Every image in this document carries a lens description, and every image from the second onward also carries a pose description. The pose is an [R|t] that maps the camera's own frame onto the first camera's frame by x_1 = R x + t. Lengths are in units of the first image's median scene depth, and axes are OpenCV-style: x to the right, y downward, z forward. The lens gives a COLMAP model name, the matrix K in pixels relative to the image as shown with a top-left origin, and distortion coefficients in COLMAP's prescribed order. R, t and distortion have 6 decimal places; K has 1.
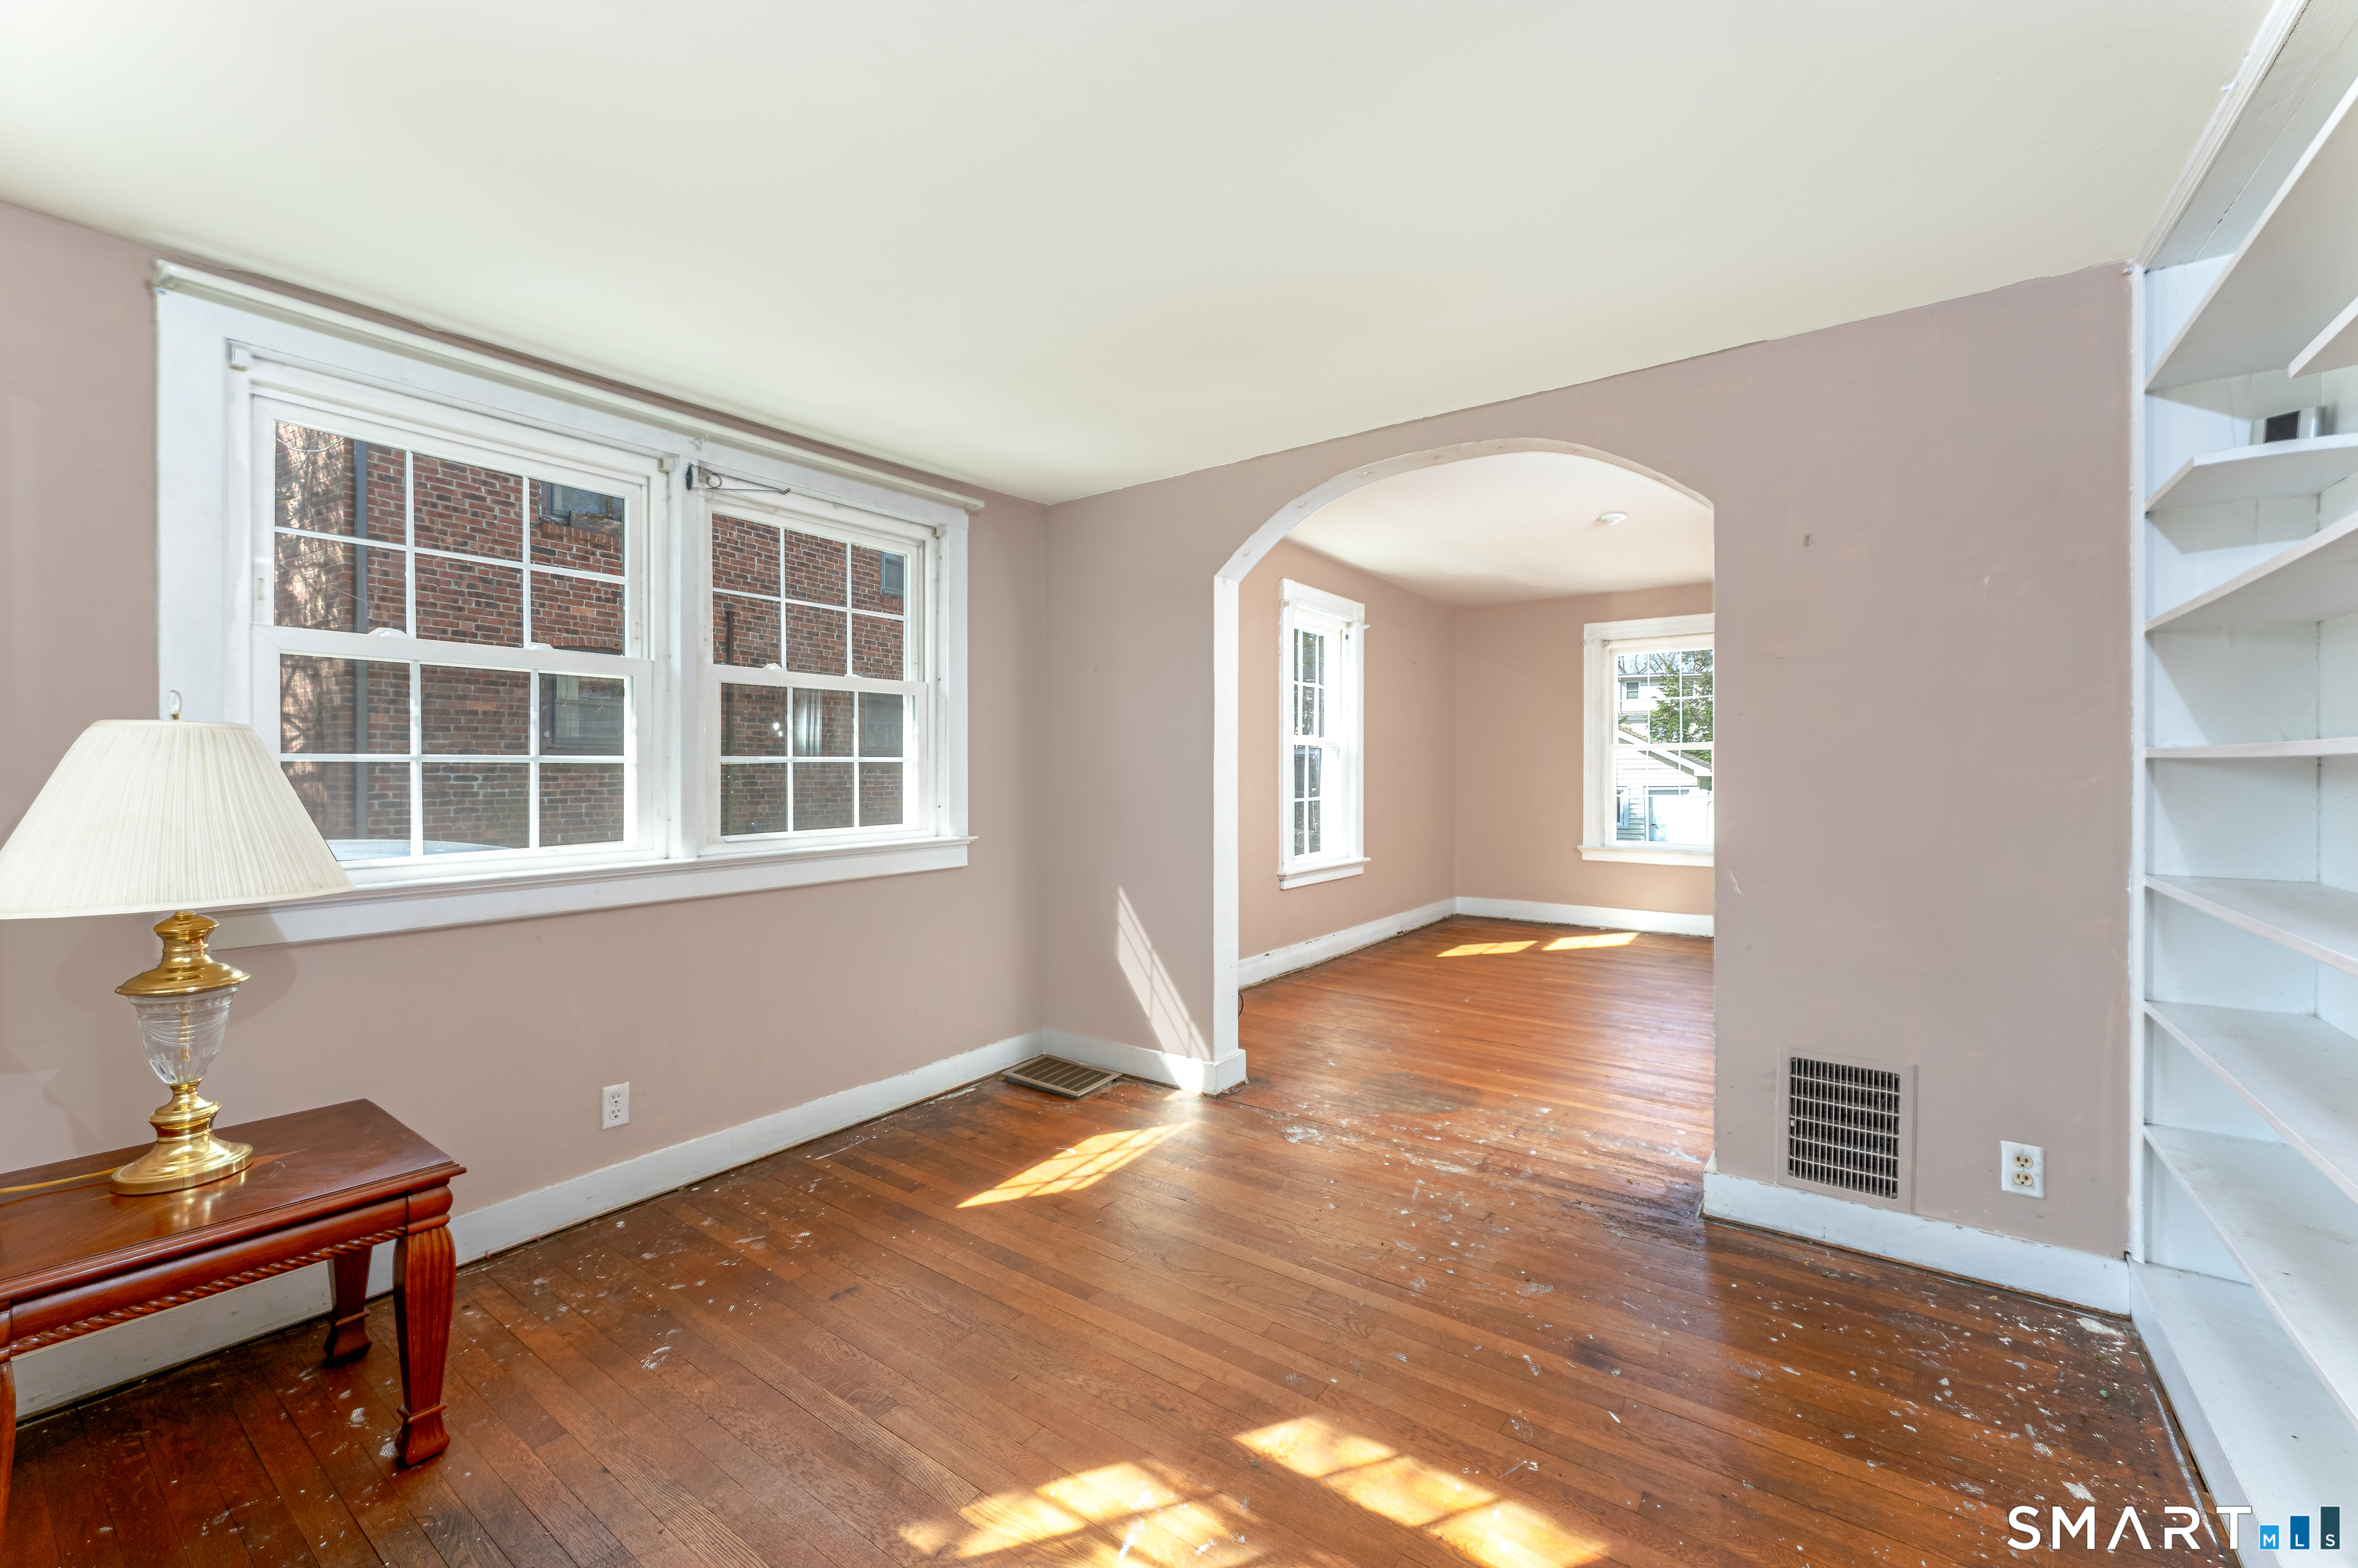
lens RADIAL K [[964.1, 0, 1166.3], [0, 964.1, 782.5], [0, 0, 1]] dist [0.003698, -0.000034]
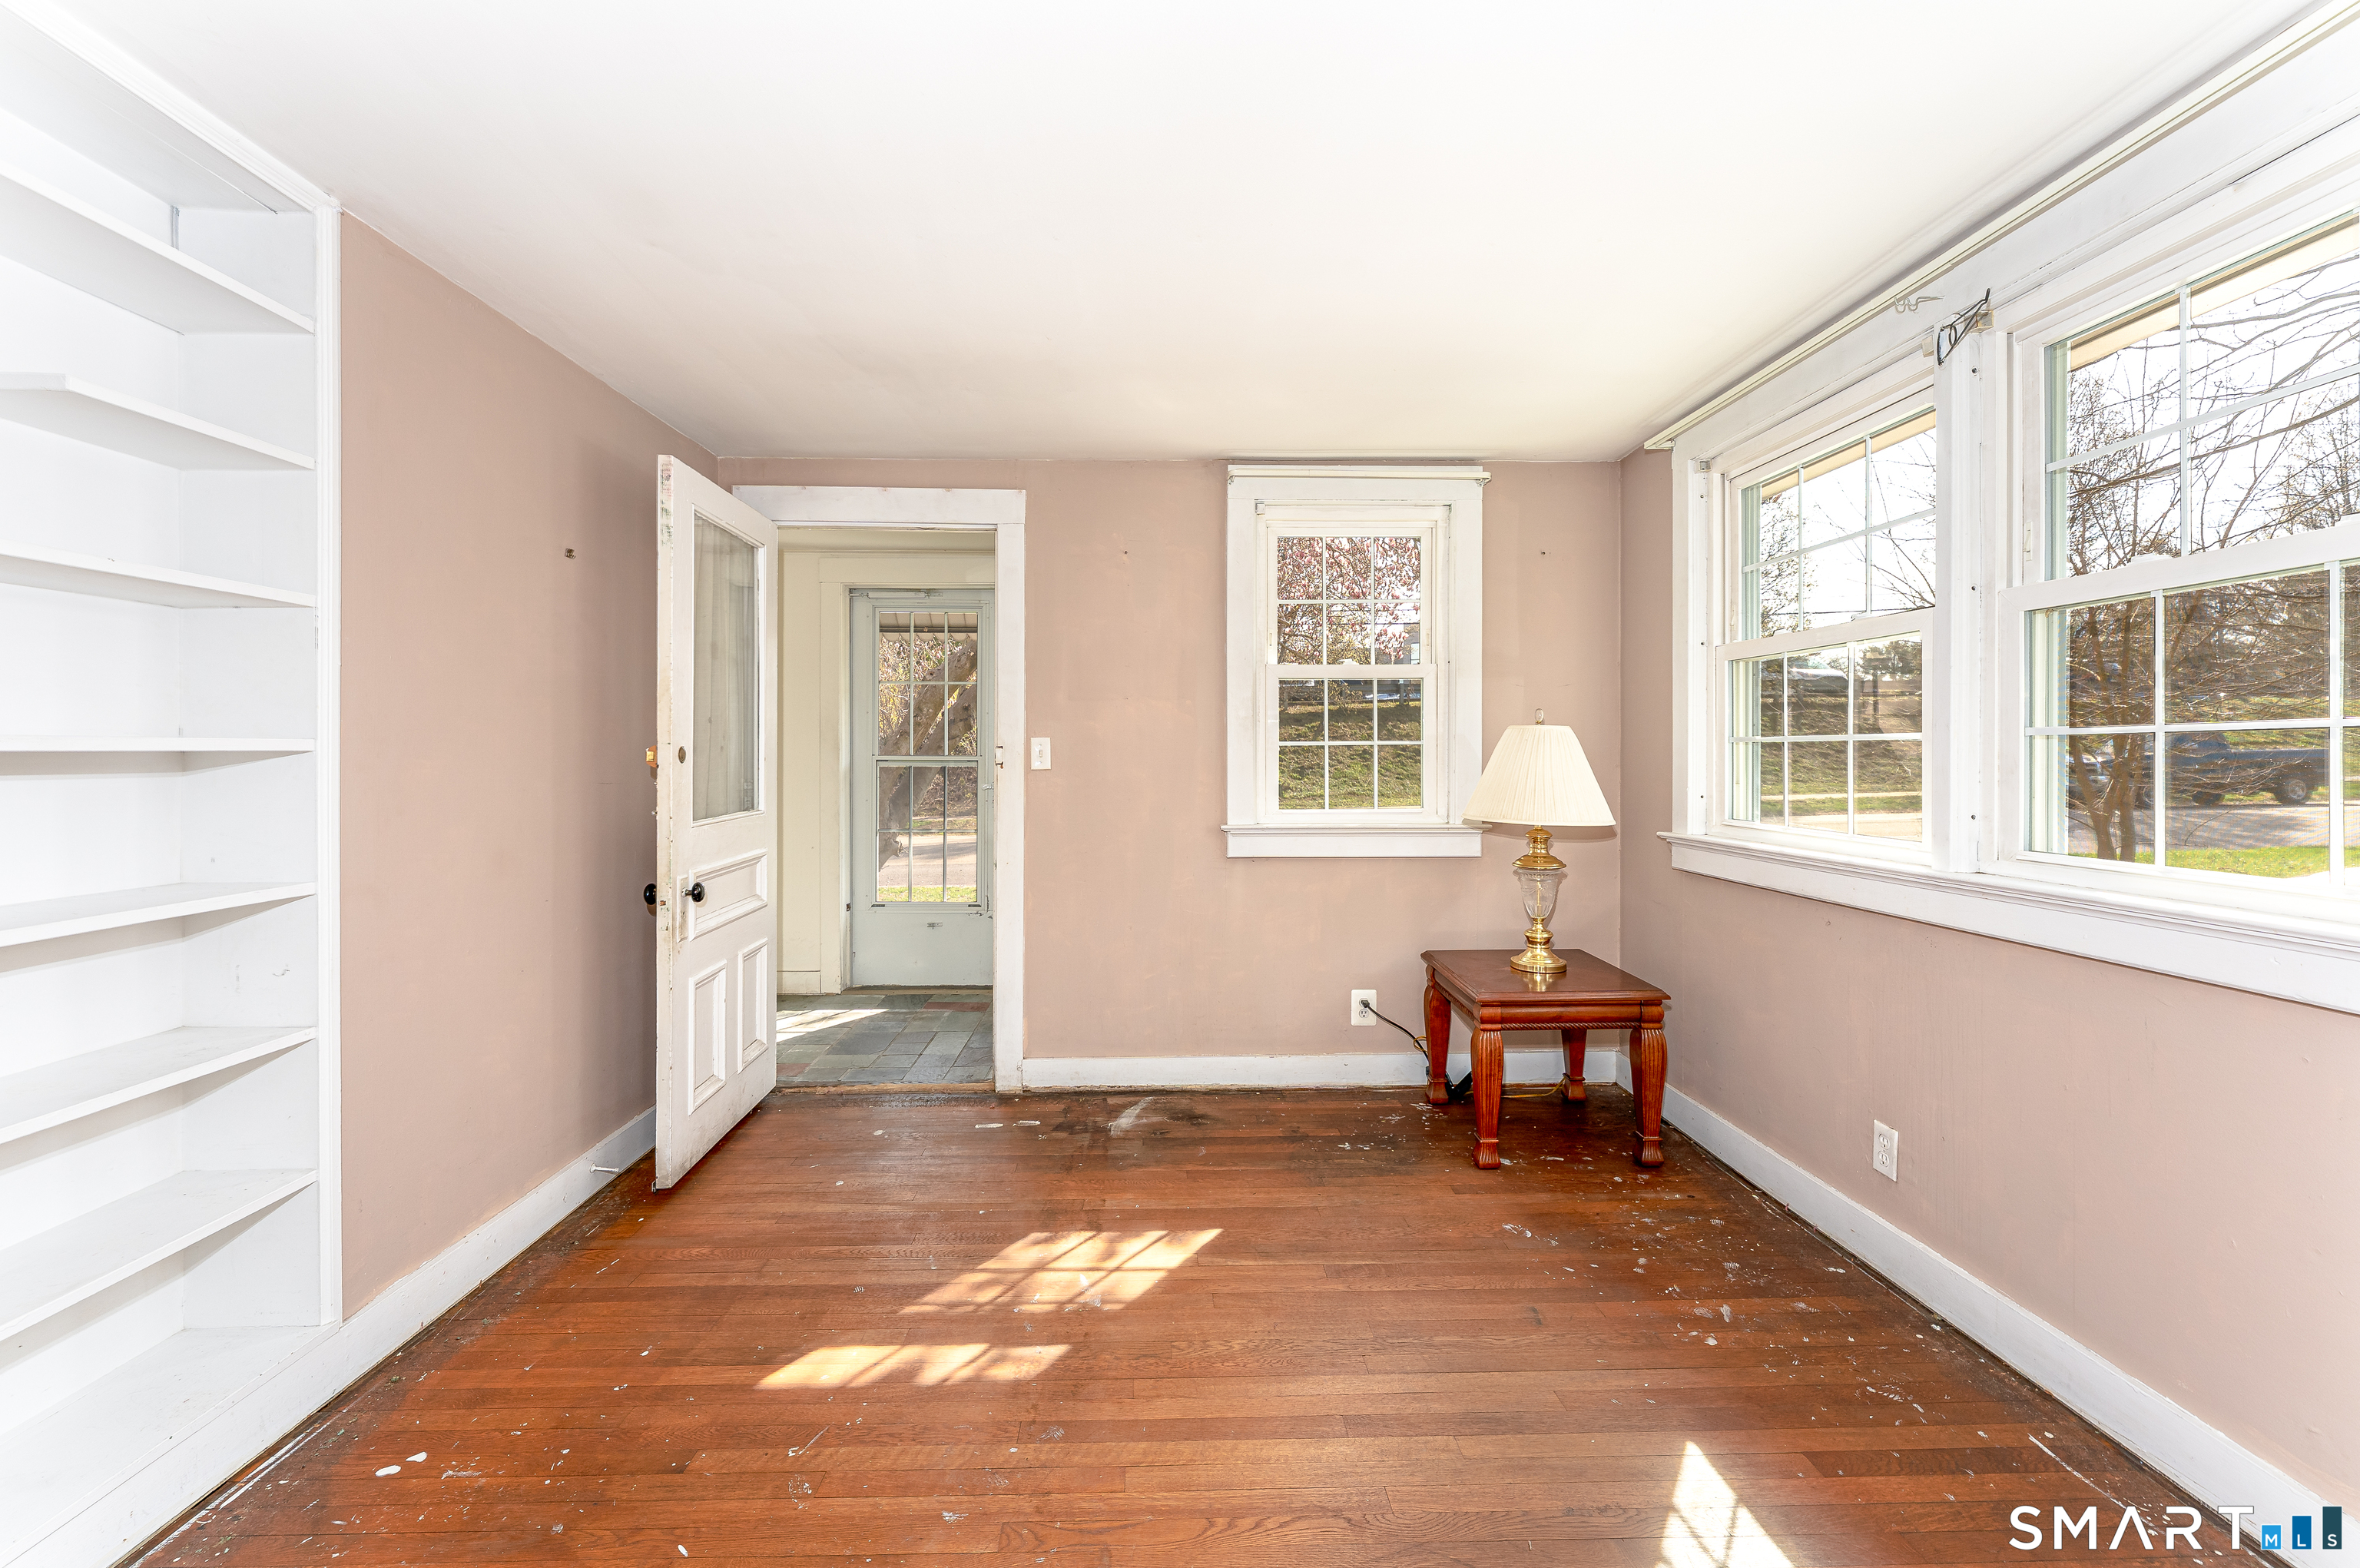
lens RADIAL K [[965.0, 0, 1170.6], [0, 965.0, 739.2], [0, 0, 1]] dist [0.003698, -0.000034]
pose [[-0.796383, -0.000844, -0.604792, 0.494029], [-0.000820, 1.000000, -0.000316, -0.023373], [0.604792, 0.000244, -0.796383, 1.488181]]
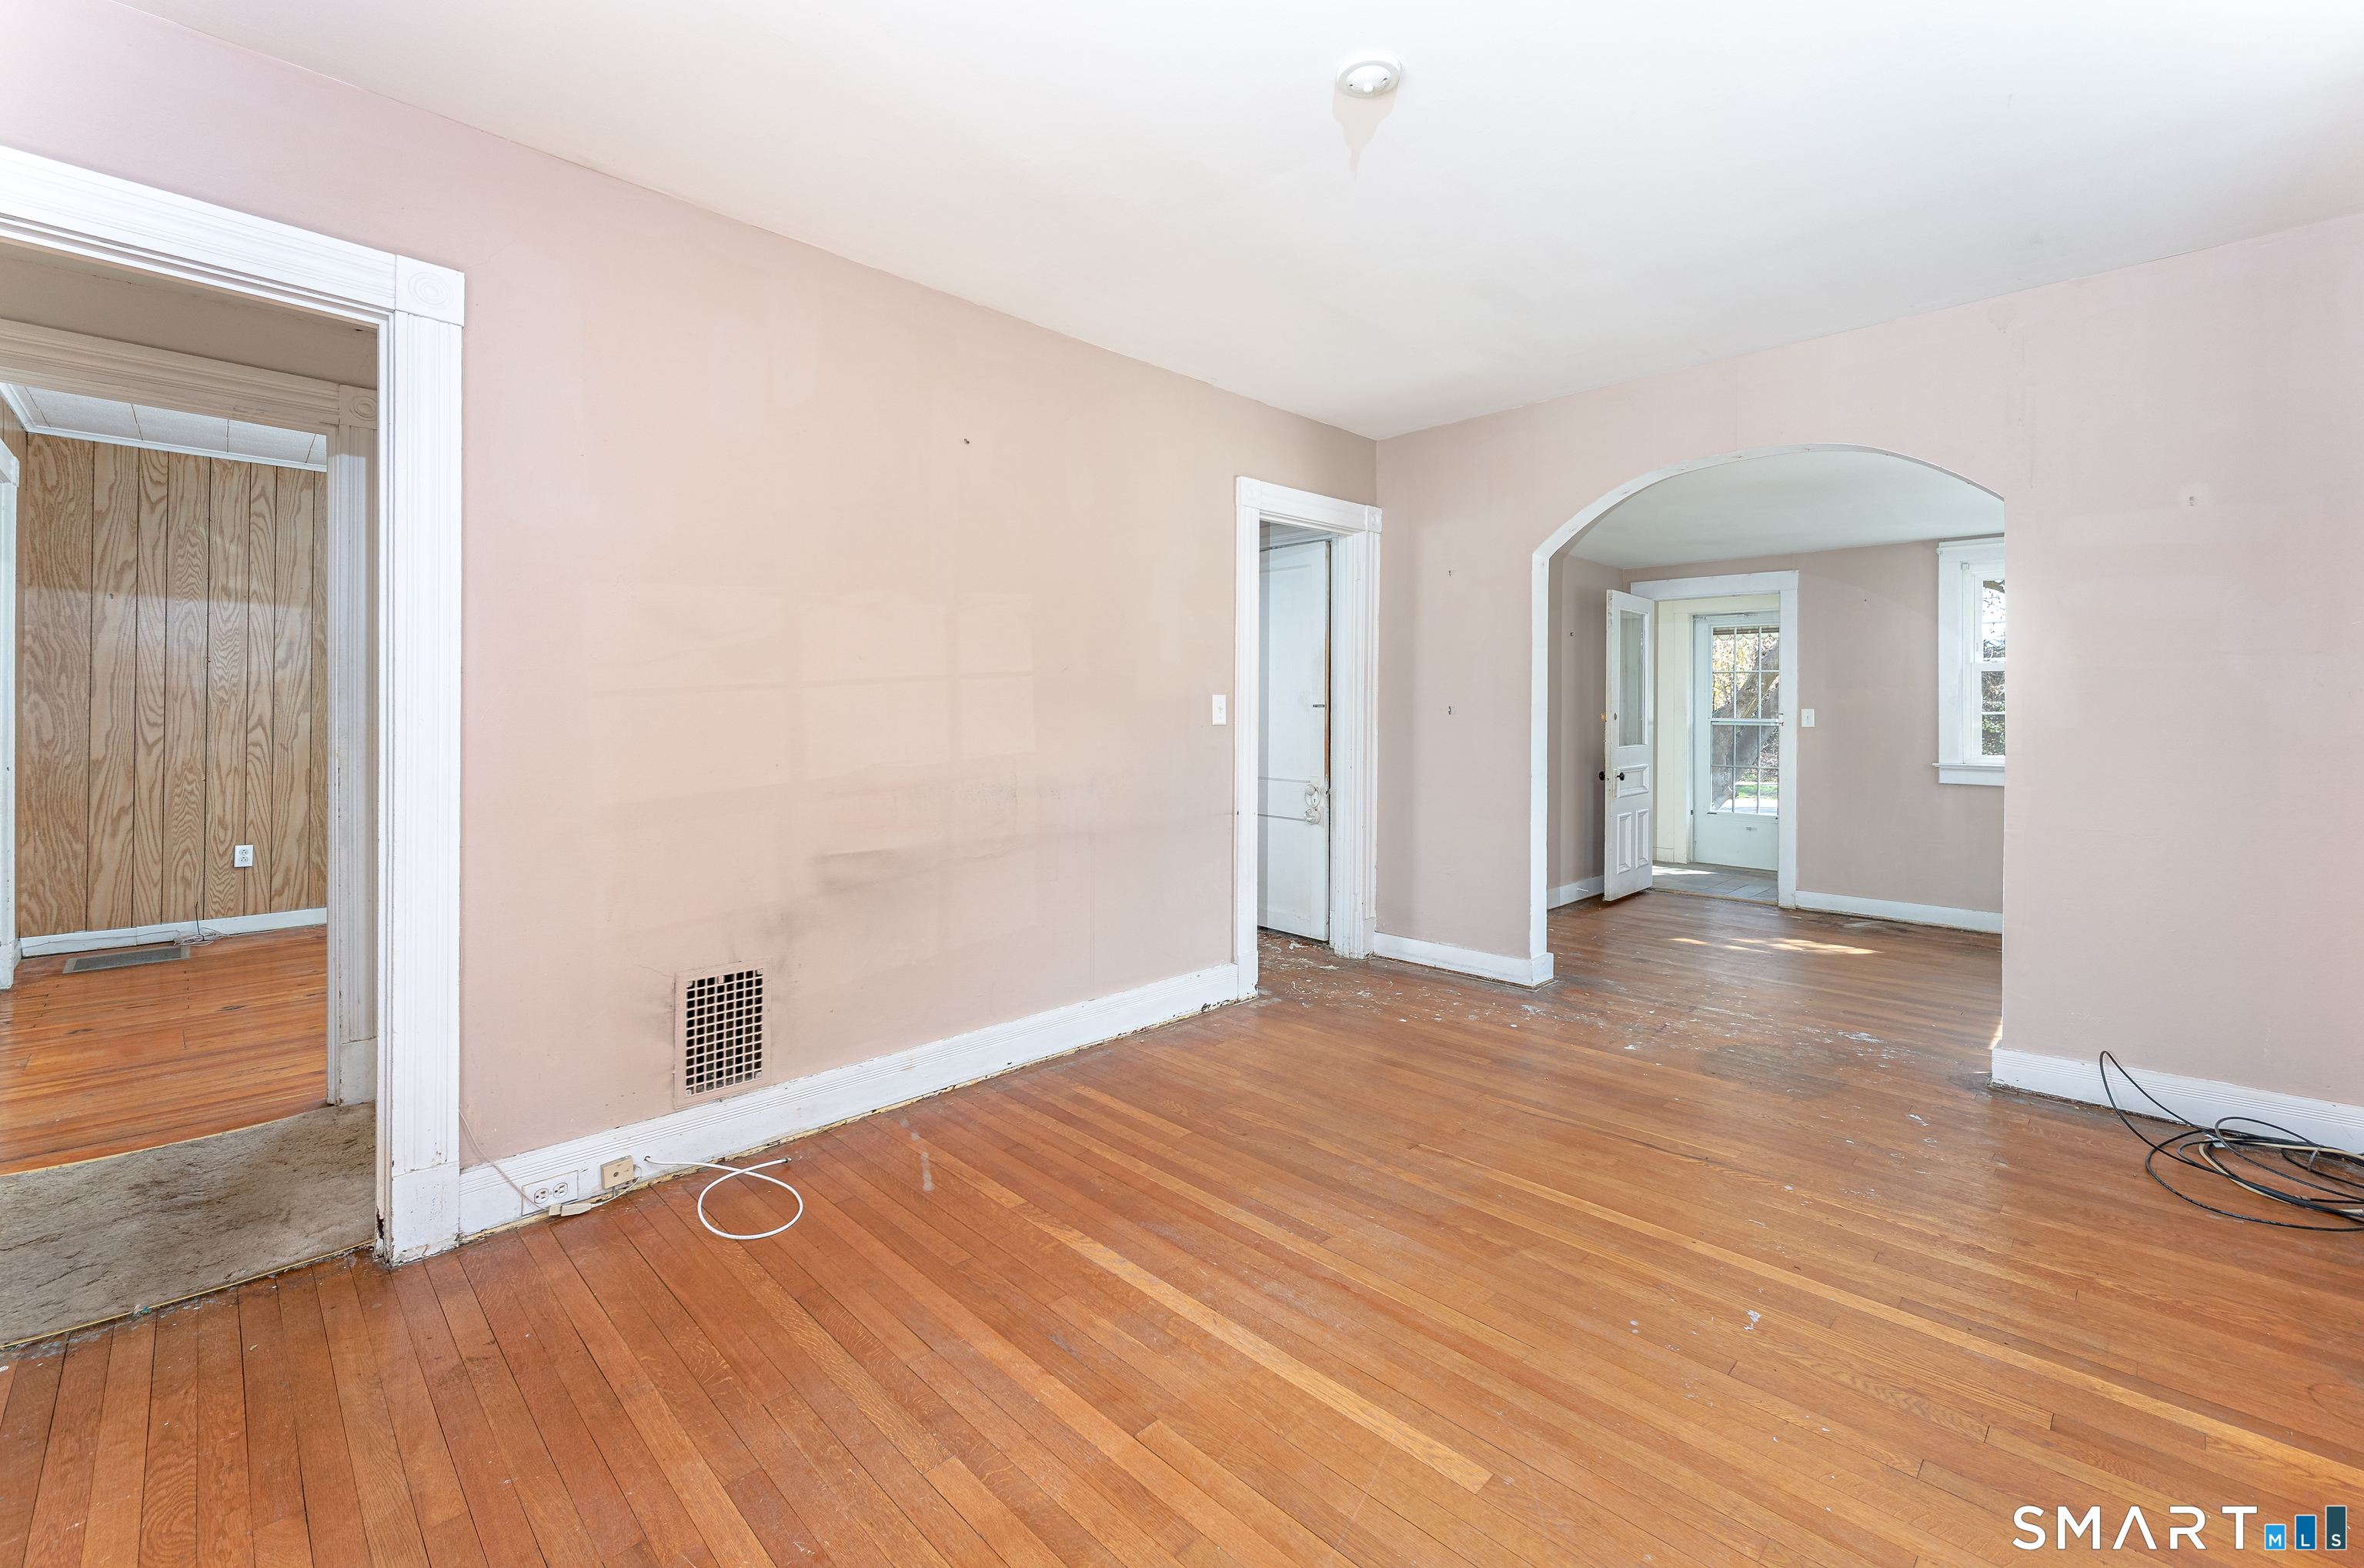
lens RADIAL K [[966.5, 0, 1208.5], [0, 966.5, 706.1], [0, 0, 1]] dist [0.003698, -0.000034]
pose [[-0.990835, -0.001171, 0.135073, 0.662969], [-0.001651, 0.999993, -0.003440, -0.023366], [-0.135068, -0.003631, -0.990830, 1.985234]]
